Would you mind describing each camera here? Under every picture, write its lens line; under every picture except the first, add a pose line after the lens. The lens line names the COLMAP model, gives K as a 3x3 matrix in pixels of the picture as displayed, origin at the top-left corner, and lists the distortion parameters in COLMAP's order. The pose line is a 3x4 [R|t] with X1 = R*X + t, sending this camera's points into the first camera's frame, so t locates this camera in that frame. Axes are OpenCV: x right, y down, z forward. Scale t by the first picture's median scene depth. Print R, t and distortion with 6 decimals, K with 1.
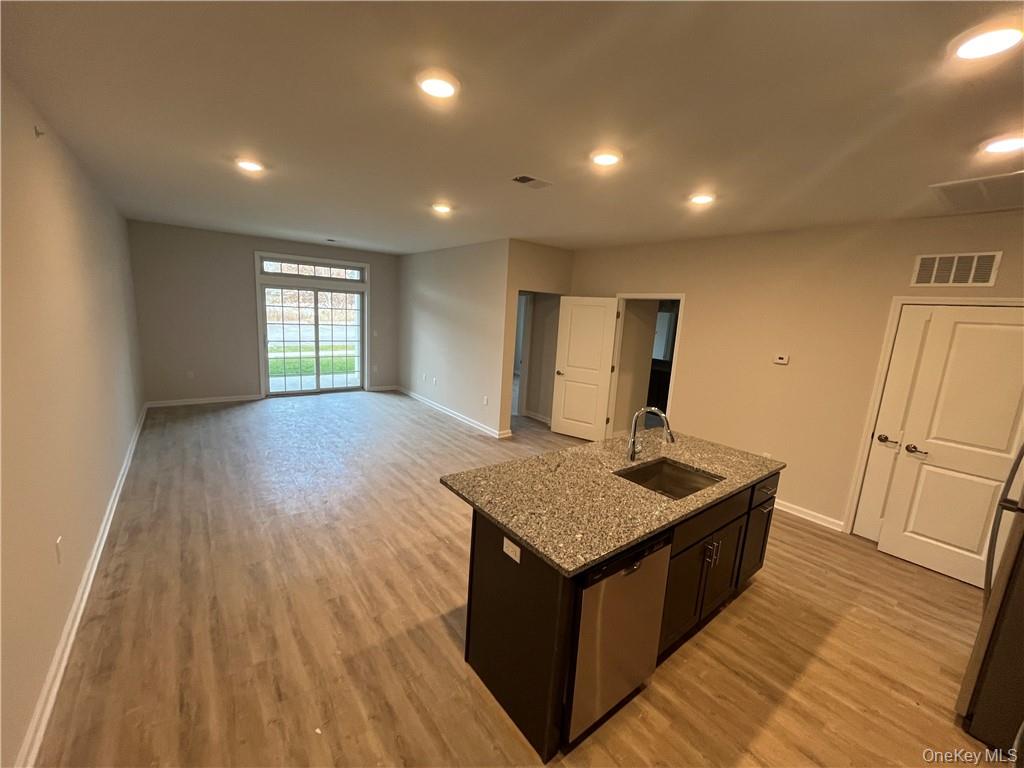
lens RADIAL K [[412.1, 0, 510.5], [0, 412.1, 383.5], [0, 0, 1]] dist [-0.002710, 0.000098]
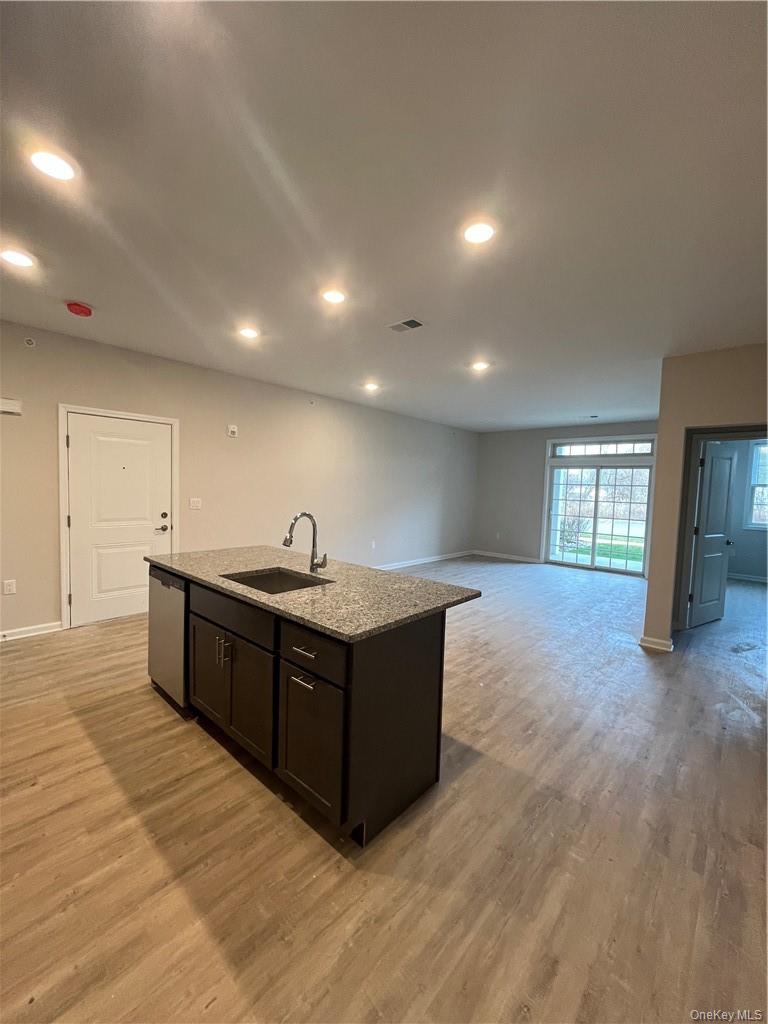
lens RADIAL K [[412.1, 0, 386.5], [0, 412.1, 513.0], [0, 0, 1]] dist [-0.002710, 0.000098]
pose [[0.177379, 0.007808, -0.984112, 1.383775], [-0.197880, 0.979829, -0.027892, 0.050818], [0.964044, 0.199683, 0.175347, 1.056425]]
